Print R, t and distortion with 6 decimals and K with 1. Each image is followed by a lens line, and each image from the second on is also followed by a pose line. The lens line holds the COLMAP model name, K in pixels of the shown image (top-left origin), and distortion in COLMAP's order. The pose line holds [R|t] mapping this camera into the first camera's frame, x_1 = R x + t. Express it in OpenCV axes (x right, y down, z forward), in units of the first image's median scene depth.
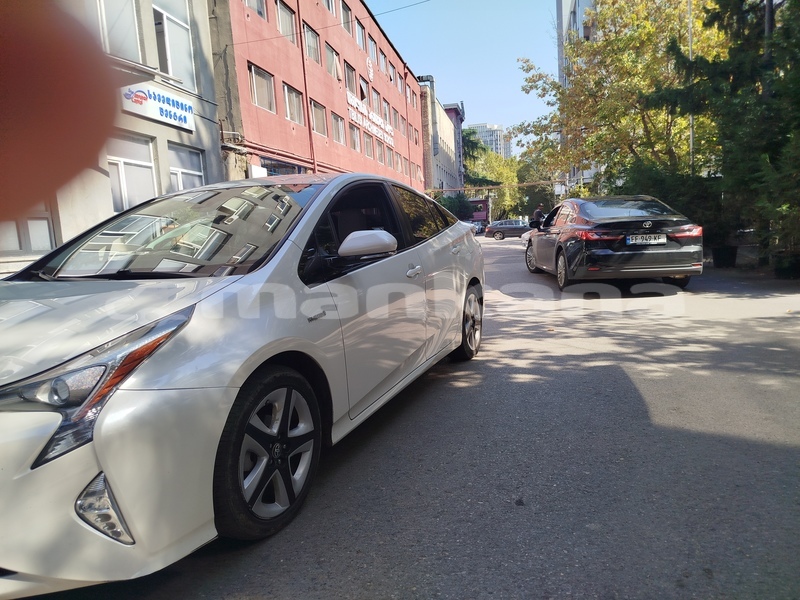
lens RADIAL K [[571.1, 0, 400.0], [0, 571.1, 300.0], [0, 0, 1]] dist [0.051108, -0.056774]
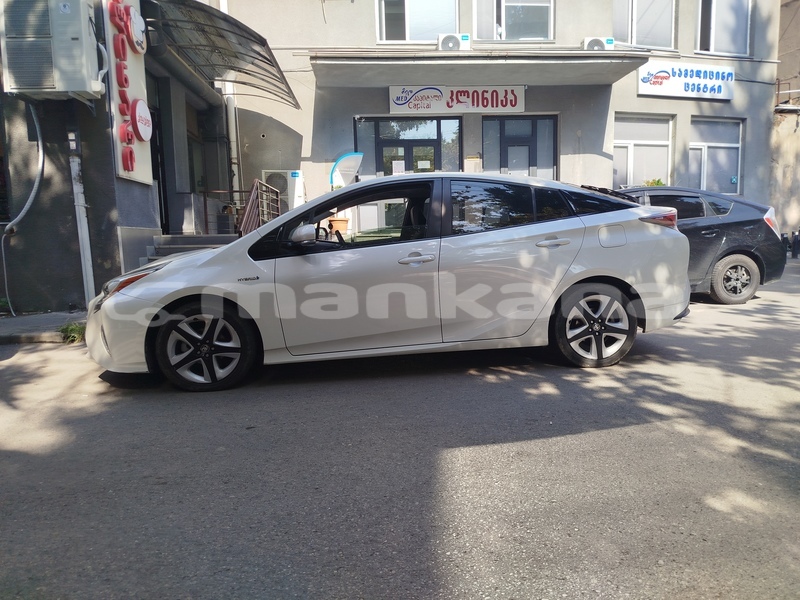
lens RADIAL K [[571.1, 0, 400.0], [0, 571.1, 300.0], [0, 0, 1]] dist [0.051108, -0.056774]
pose [[0.467526, 0.145746, -0.871882, 0.257922], [-0.103489, 0.988556, 0.109756, -0.023407], [0.877901, 0.038917, 0.477259, 0.108958]]
